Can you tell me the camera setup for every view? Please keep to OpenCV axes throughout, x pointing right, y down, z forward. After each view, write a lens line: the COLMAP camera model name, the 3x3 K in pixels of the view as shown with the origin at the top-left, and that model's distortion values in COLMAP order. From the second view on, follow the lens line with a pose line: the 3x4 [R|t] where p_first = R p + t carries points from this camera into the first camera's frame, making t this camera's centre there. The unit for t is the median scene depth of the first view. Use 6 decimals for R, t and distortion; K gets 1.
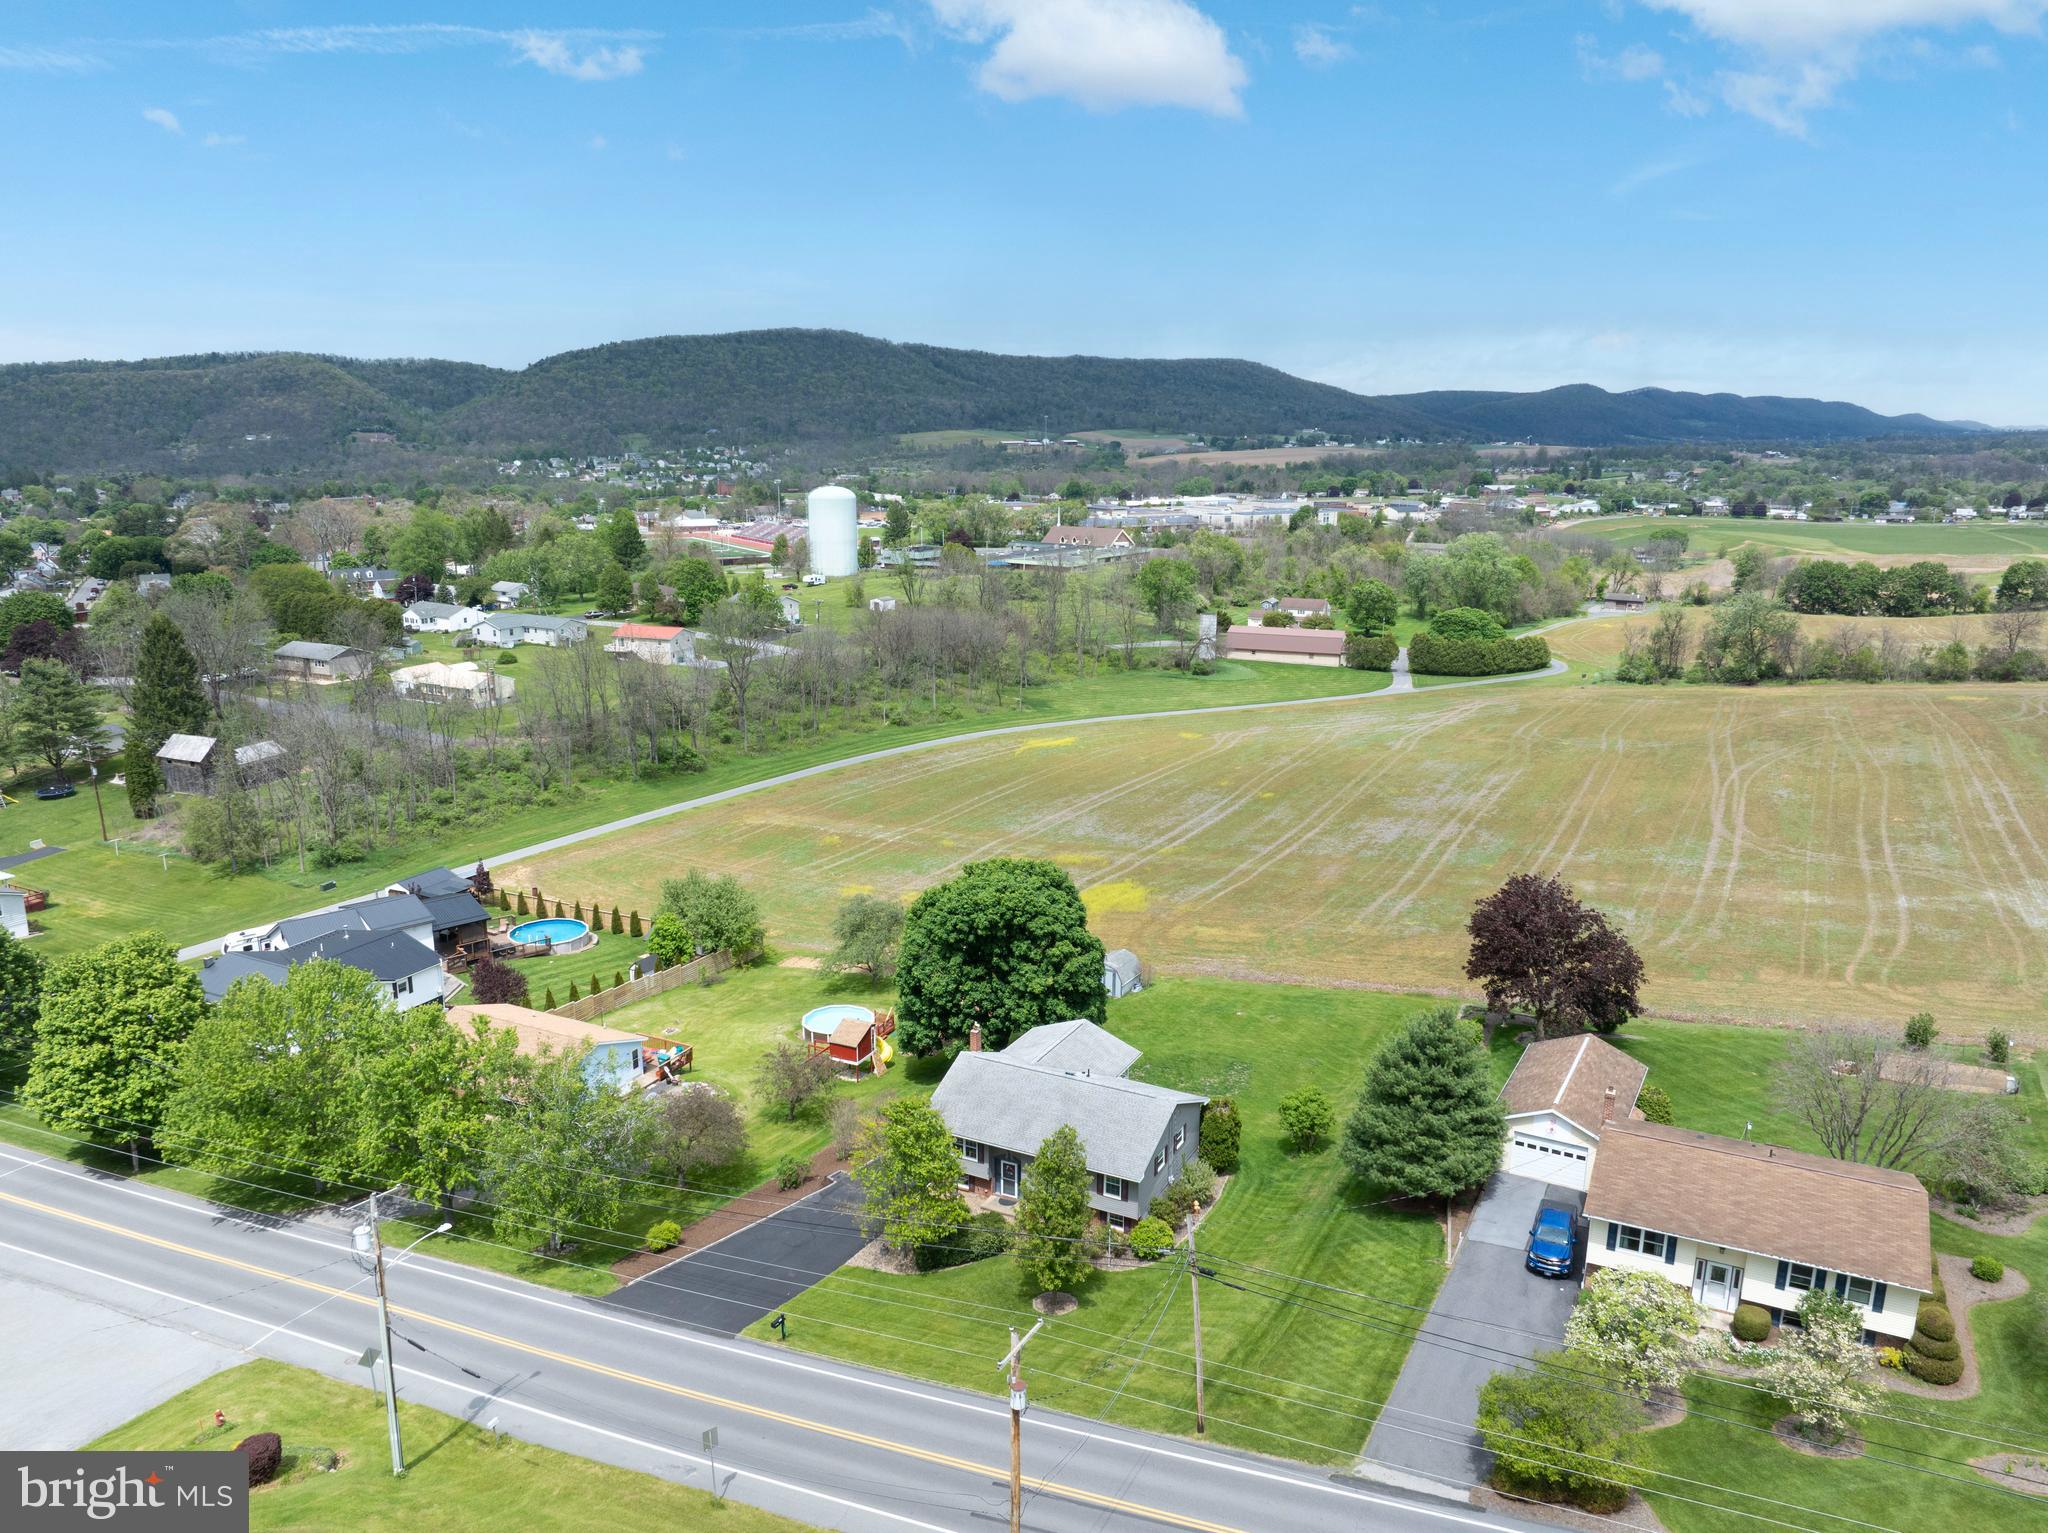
lens RADIAL K [[1430.1, 0, 1037.1], [0, 1430.1, 770.7], [0, 0, 1]] dist [-0.035239, -0.005047]
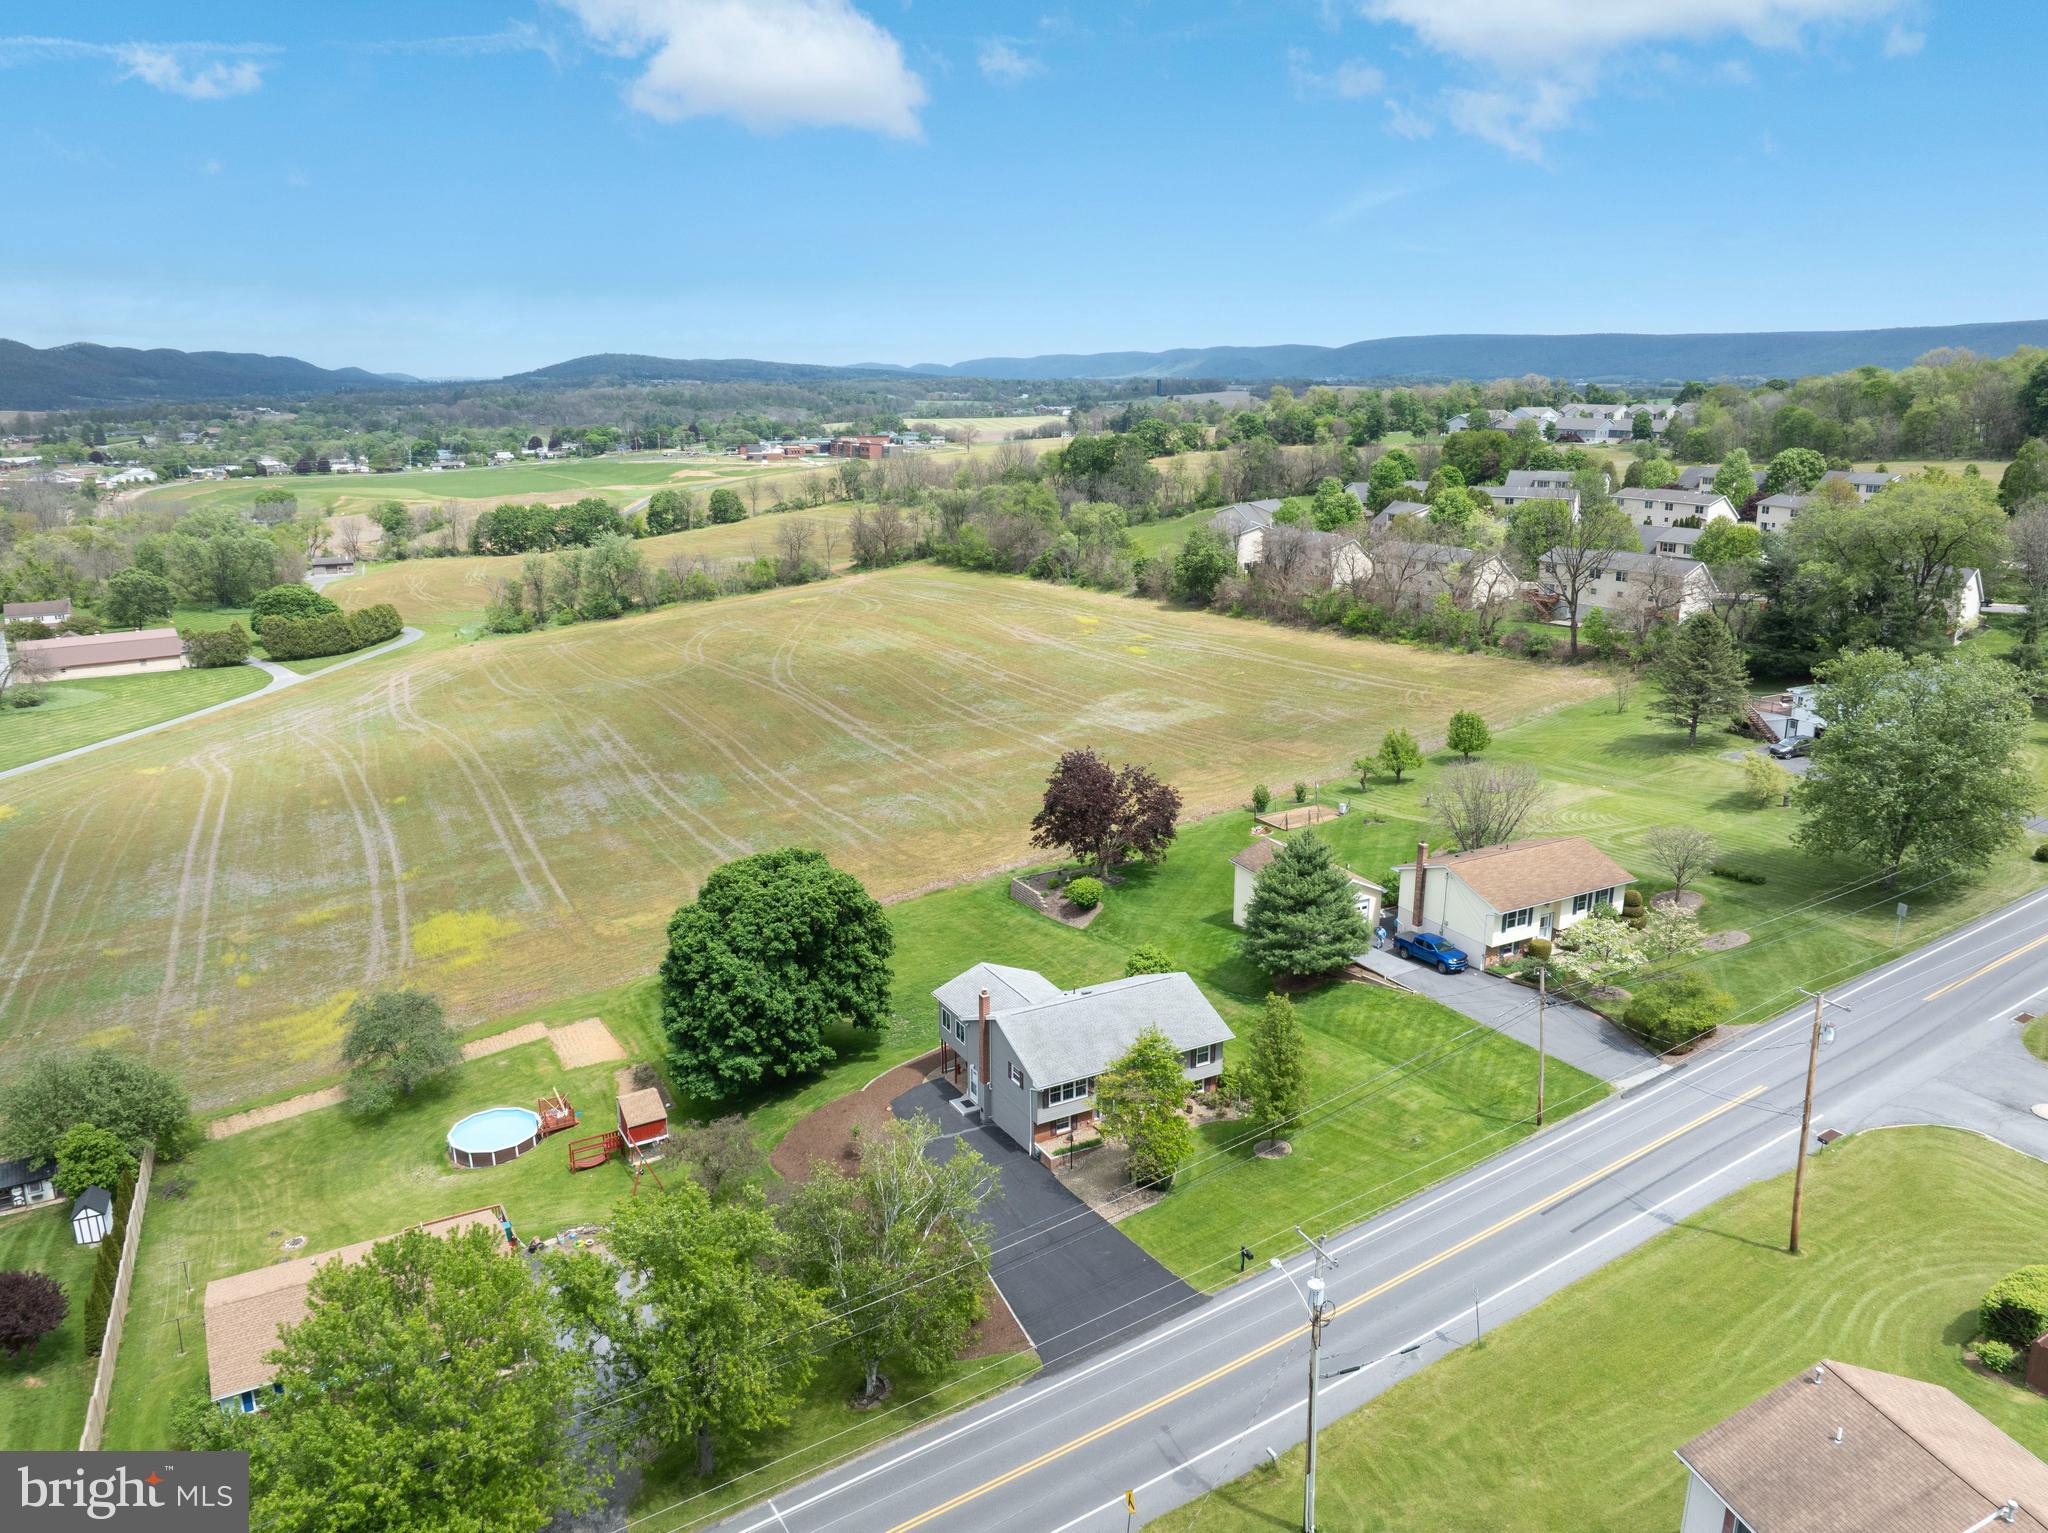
lens RADIAL K [[1430.1, 0, 1037.1], [0, 1430.1, 770.7], [0, 0, 1]] dist [-0.035239, -0.005047]
pose [[0.564526, -0.221594, 0.795114, -0.190060], [0.197752, 0.971545, 0.130362, -0.022528], [-0.801377, 0.083643, 0.592283, 0.089289]]
